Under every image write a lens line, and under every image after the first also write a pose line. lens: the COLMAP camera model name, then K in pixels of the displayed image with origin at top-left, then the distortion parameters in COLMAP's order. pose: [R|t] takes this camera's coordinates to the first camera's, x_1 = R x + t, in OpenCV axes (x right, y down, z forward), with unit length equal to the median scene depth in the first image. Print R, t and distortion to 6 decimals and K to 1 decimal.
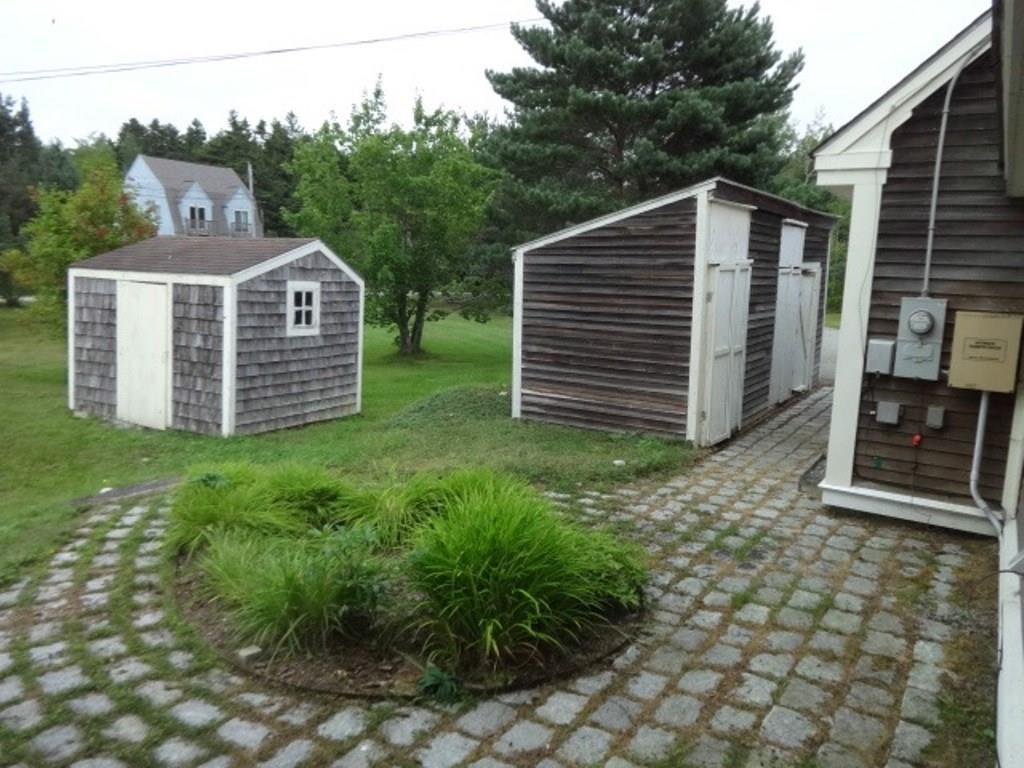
lens RADIAL K [[772.3, 0, 512.0], [0, 772.3, 384.0], [0, 0, 1]] dist [0.003181, 0.001755]
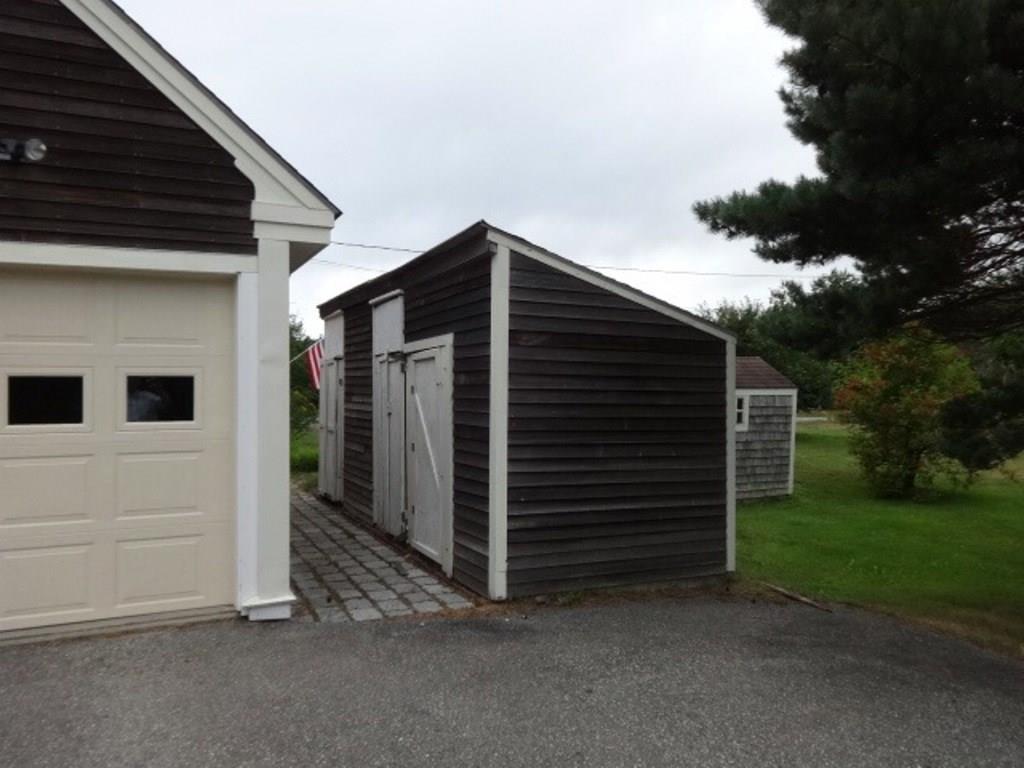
lens RADIAL K [[772.4, 0, 512.6], [0, 772.4, 369.1], [0, 0, 1]] dist [0.001272, -0.000813]
pose [[-0.535721, -0.035979, -0.843628, 0.988968], [-0.135085, 0.989876, 0.043565, -0.194202], [0.833520, 0.137300, -0.535157, 1.588389]]
